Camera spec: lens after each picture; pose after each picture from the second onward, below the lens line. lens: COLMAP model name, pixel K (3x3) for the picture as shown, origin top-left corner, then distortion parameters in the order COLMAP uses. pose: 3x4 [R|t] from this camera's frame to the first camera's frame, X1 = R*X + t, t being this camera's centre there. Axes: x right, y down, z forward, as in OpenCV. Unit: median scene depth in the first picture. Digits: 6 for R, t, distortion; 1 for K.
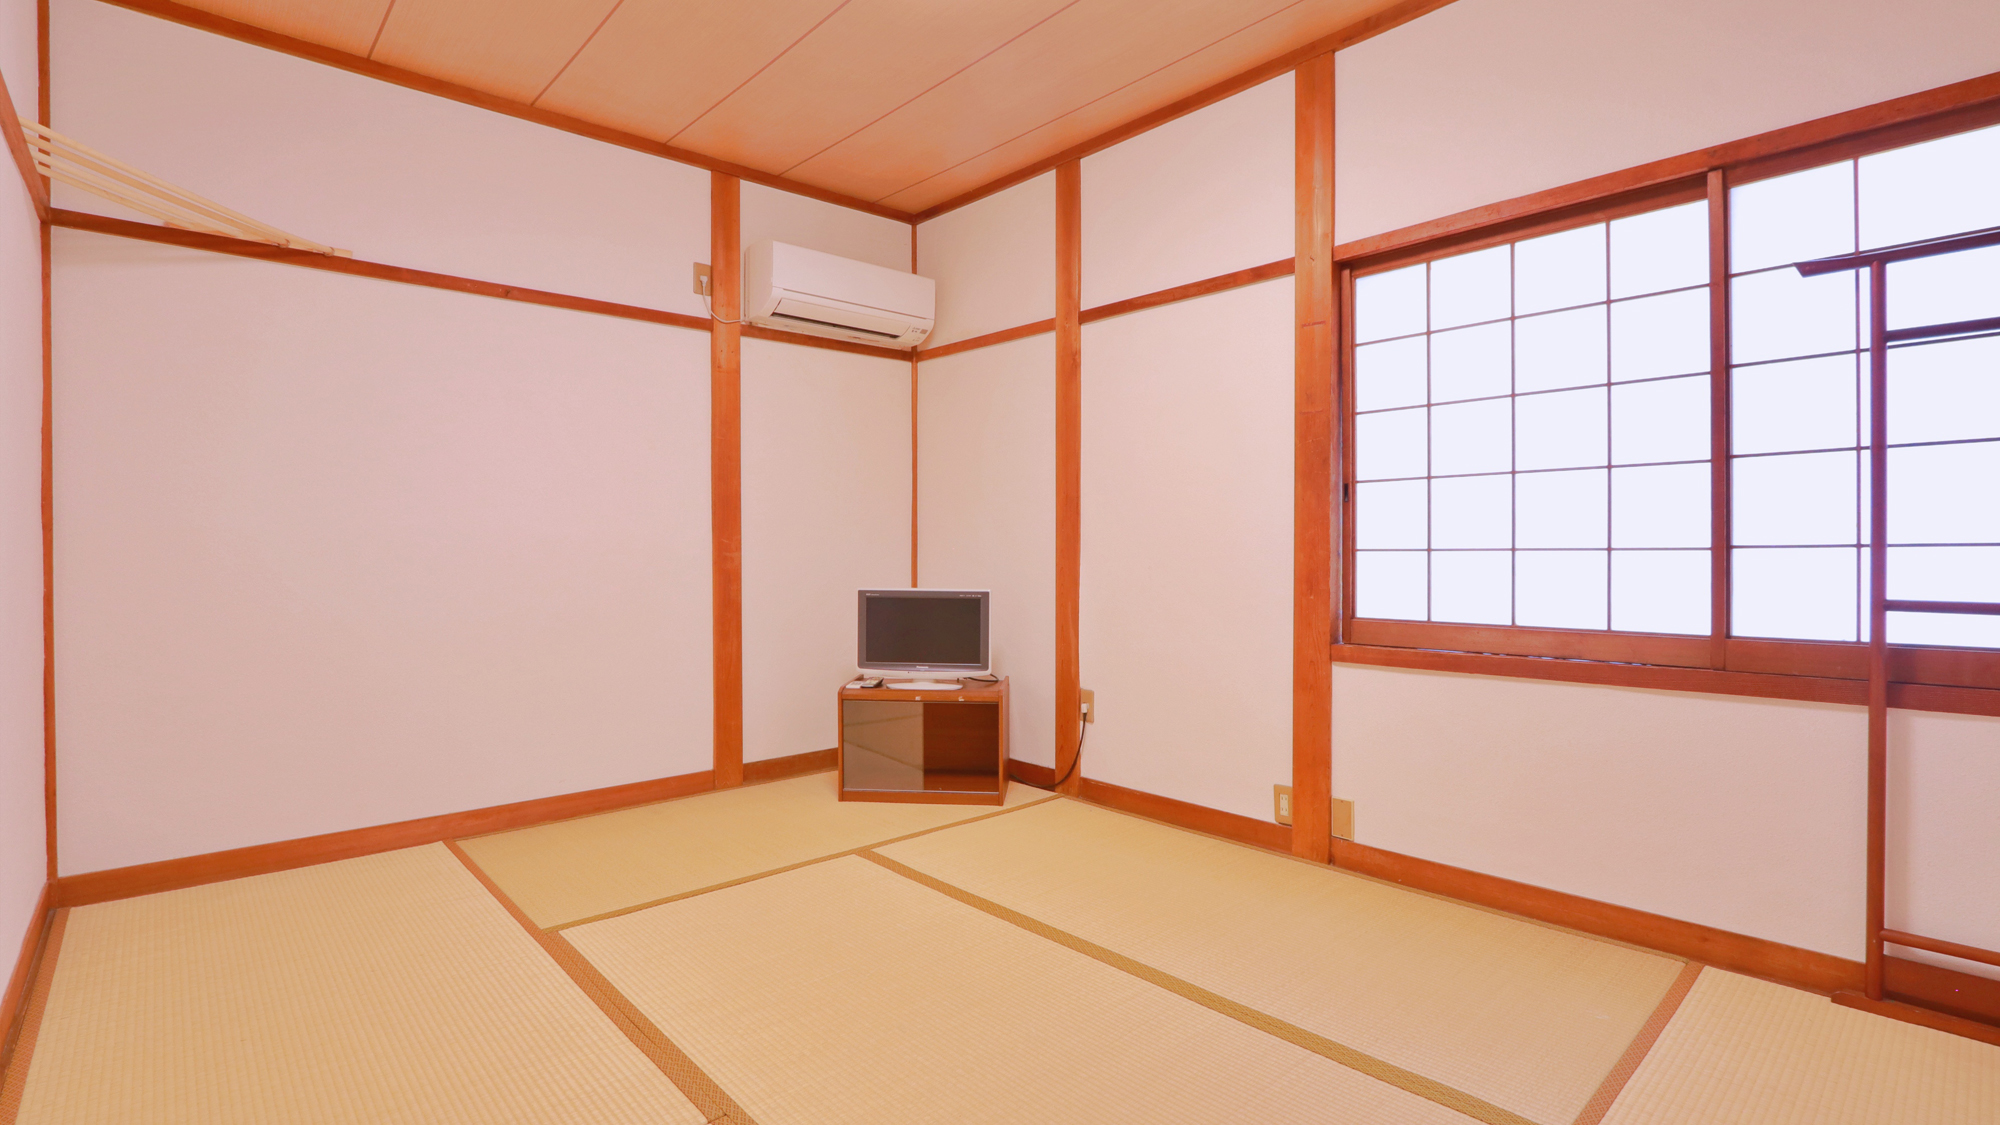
lens RADIAL K [[928.4, 0, 1000.0], [0, 928.4, 562.5], [0, 0, 1]] dist [0.000146, 0.000028]
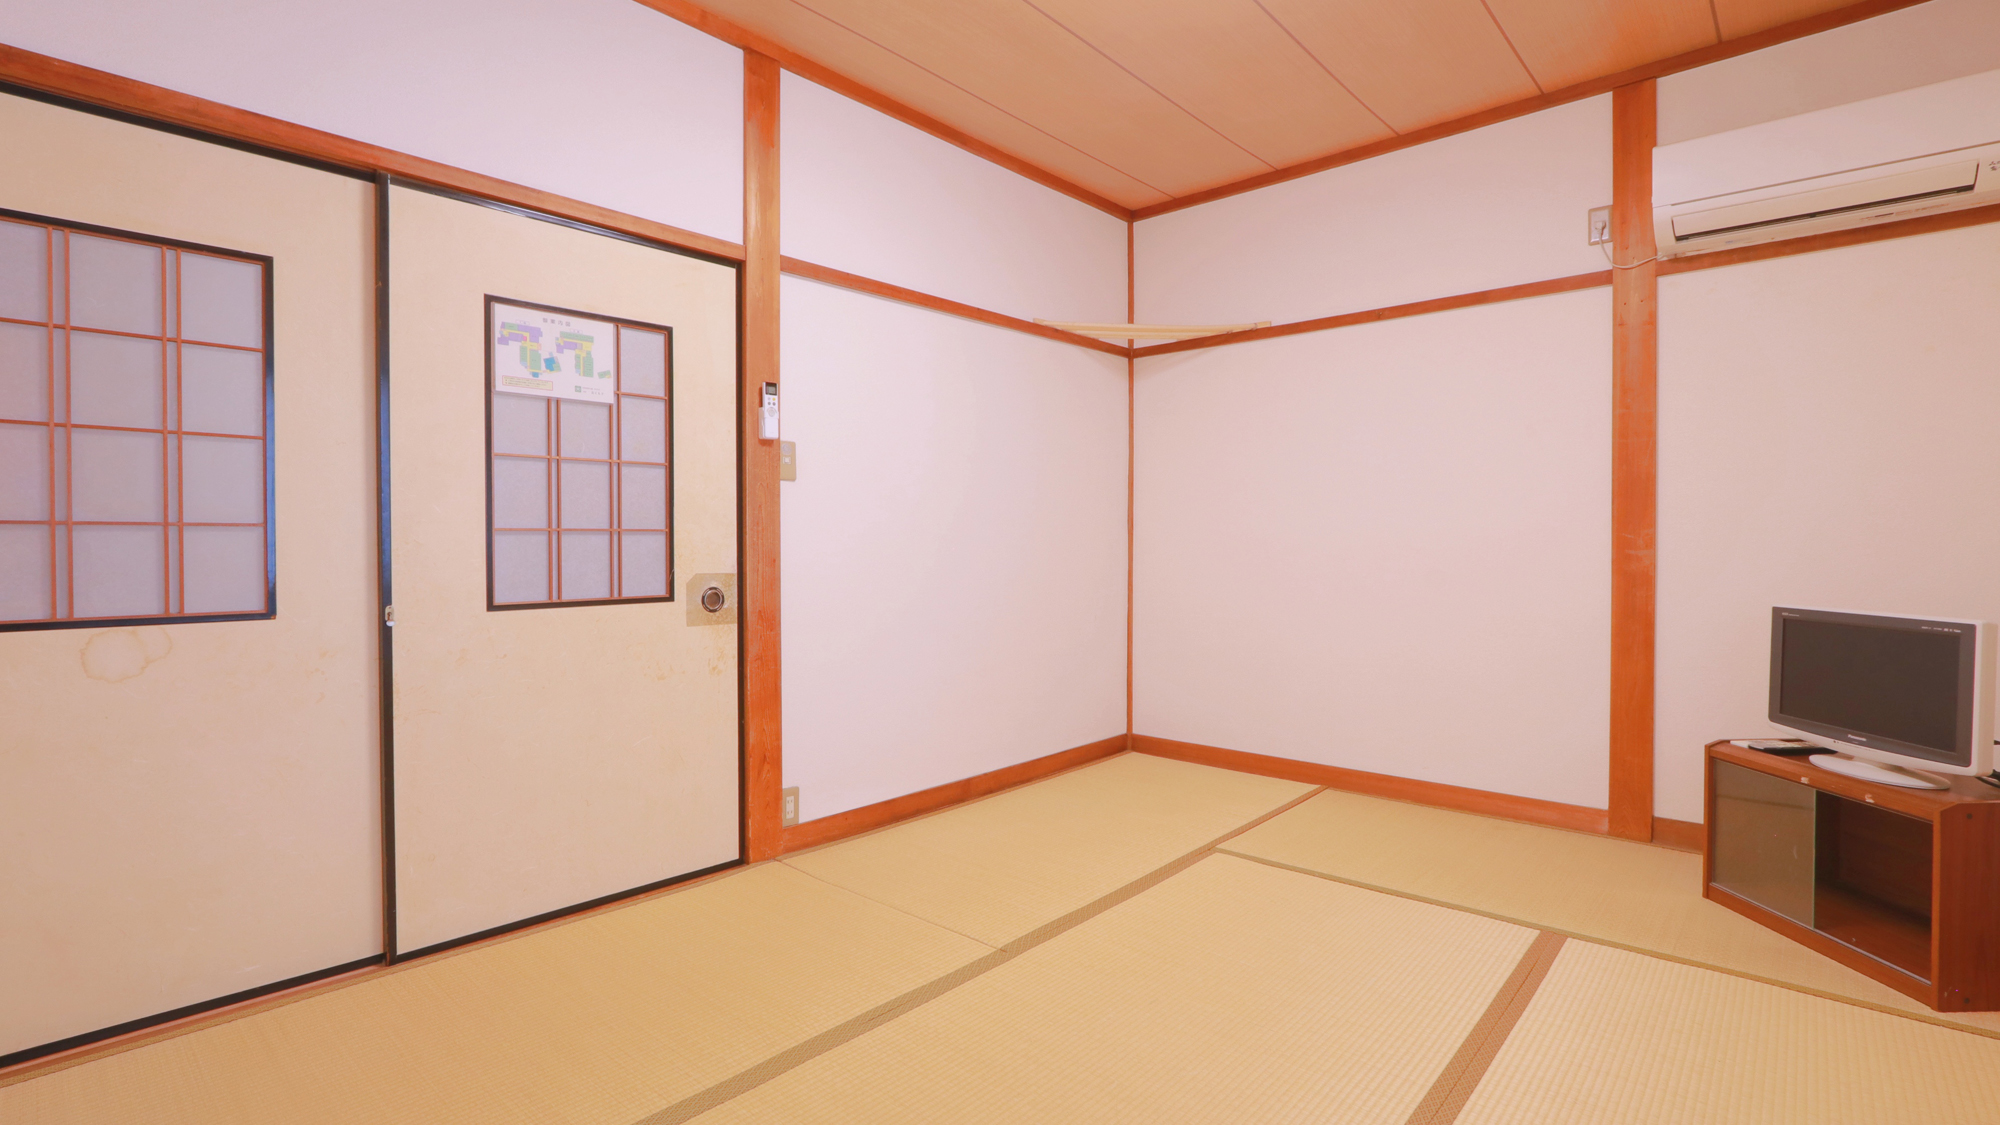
lens RADIAL K [[928.4, 0, 1000.0], [0, 928.4, 562.5], [0, 0, 1]] dist [0.000146, 0.000028]
pose [[0.108736, 0.018399, -0.993900, 0.466406], [-0.018921, 0.999686, 0.016436, -0.002898], [0.993891, 0.017019, 0.109050, 0.369918]]
